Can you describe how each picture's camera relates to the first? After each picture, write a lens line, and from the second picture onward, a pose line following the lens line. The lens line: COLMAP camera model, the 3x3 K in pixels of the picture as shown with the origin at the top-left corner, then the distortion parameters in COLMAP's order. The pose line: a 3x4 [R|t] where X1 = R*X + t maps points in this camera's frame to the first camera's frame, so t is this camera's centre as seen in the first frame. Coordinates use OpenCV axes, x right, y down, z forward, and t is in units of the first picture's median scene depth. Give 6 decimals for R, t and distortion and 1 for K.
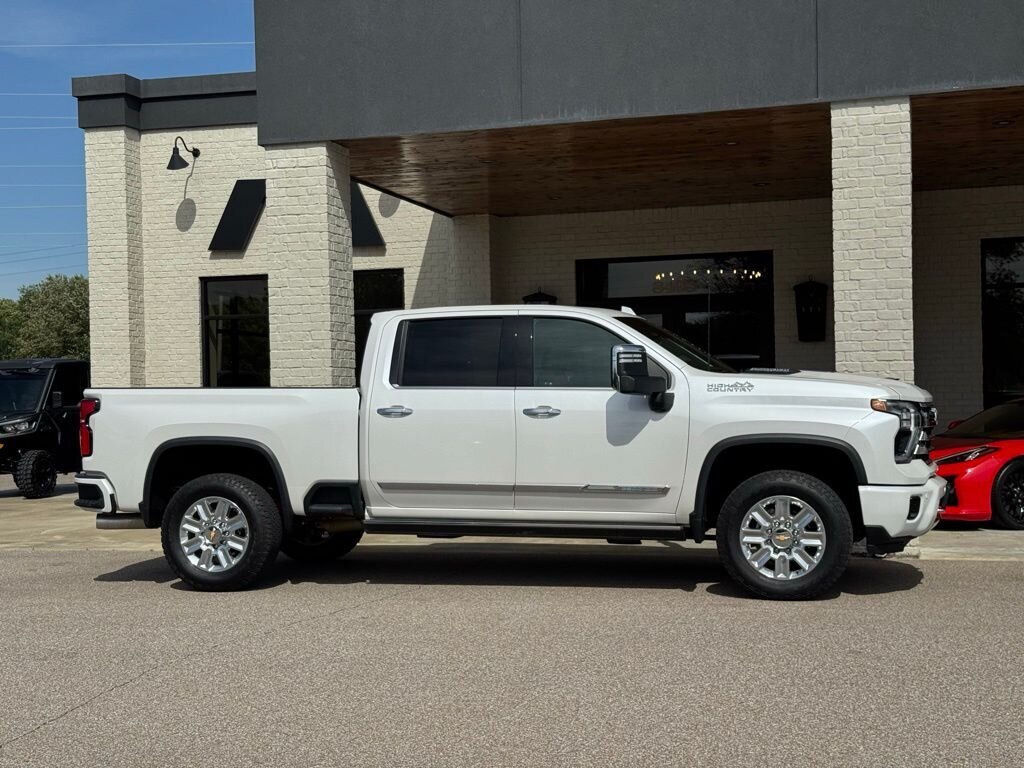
lens RADIAL K [[1426.2, 0, 510.9], [0, 1426.2, 386.9], [0, 0, 1]] dist [0.131968, 0.000000]
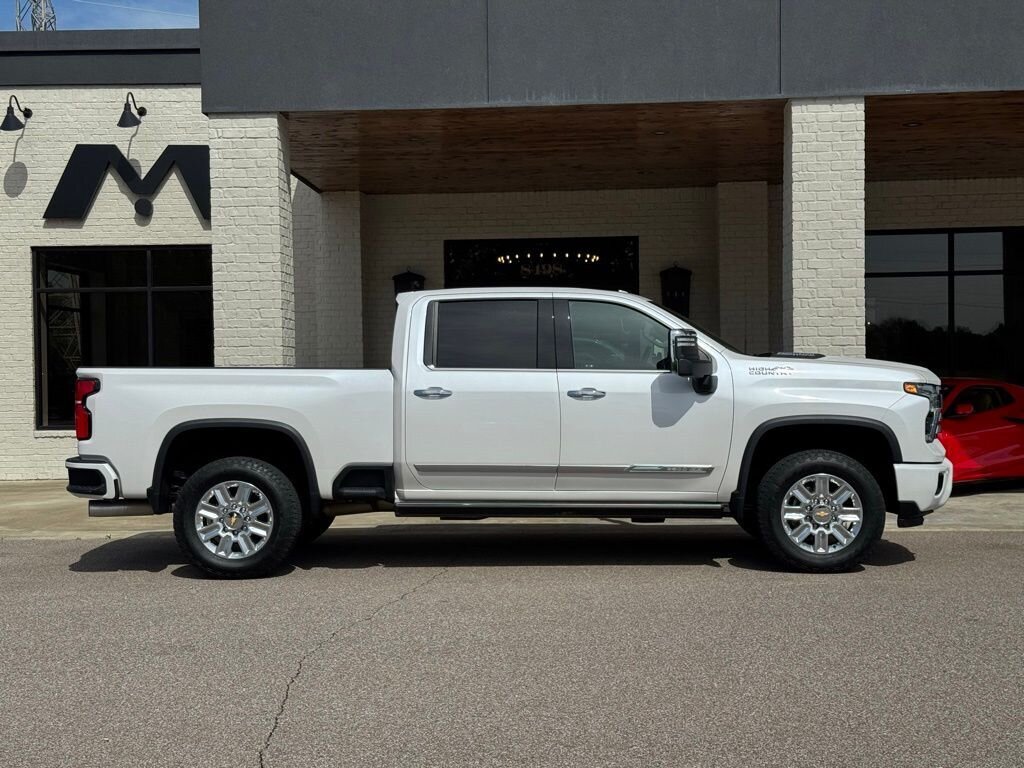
lens RADIAL K [[1426.2, 0, 505.0], [0, 1426.2, 386.3], [0, 0, 1]] dist [0.131968, 0.000000]
pose [[0.974971, 0.002919, 0.222313, -0.214365], [-0.006206, 0.999881, 0.014090, -0.001427], [-0.222246, -0.015117, 0.974873, 0.020898]]
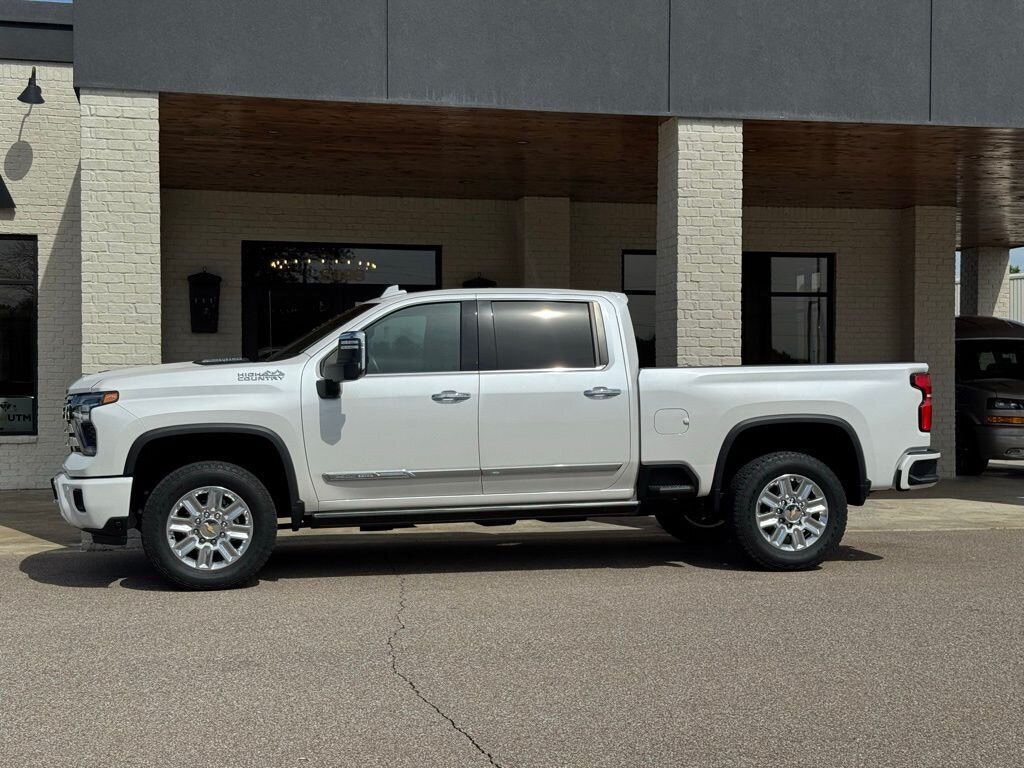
lens RADIAL K [[1426.2, 0, 516.5], [0, 1426.2, 386.7], [0, 0, 1]] dist [0.131968, 0.000000]
pose [[0.876280, 0.019431, 0.481411, -0.402495], [-0.021269, 0.999772, -0.001639, 0.010491], [-0.481333, -0.008802, 0.876493, 0.108450]]
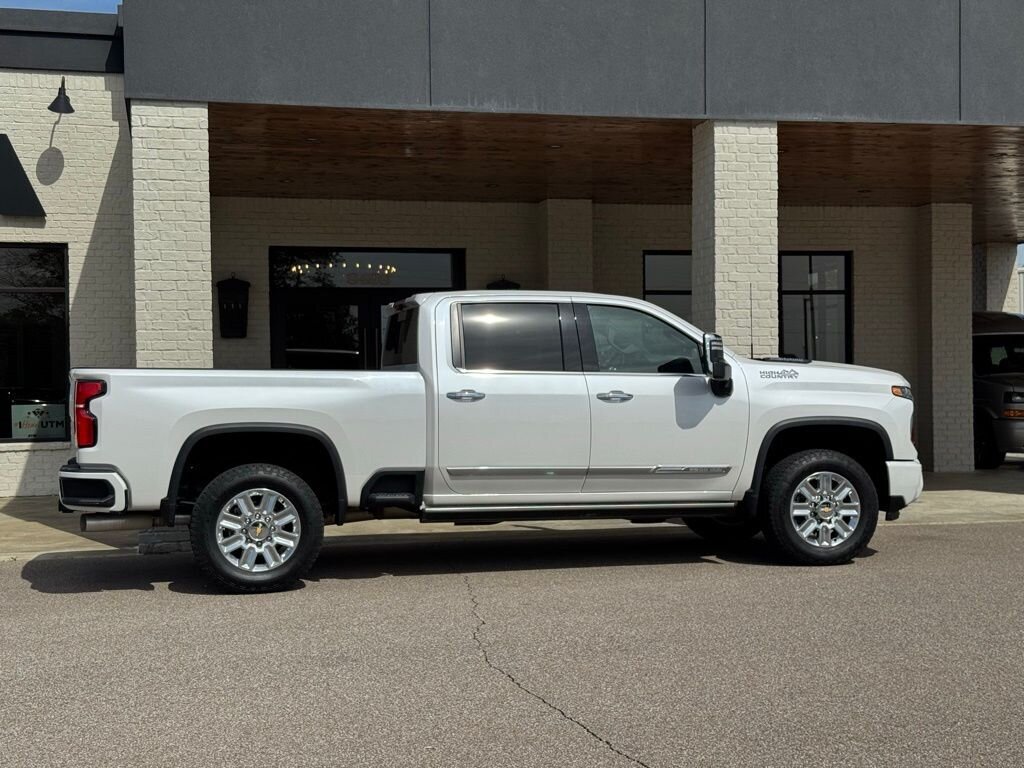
lens RADIAL K [[1426.2, 0, 516.8], [0, 1426.2, 390.1], [0, 0, 1]] dist [0.131968, 0.000000]
pose [[0.871798, 0.006893, 0.489817, -0.447958], [-0.008009, 0.999968, 0.000182, 0.010956], [-0.489800, -0.004081, 0.871825, 0.114137]]
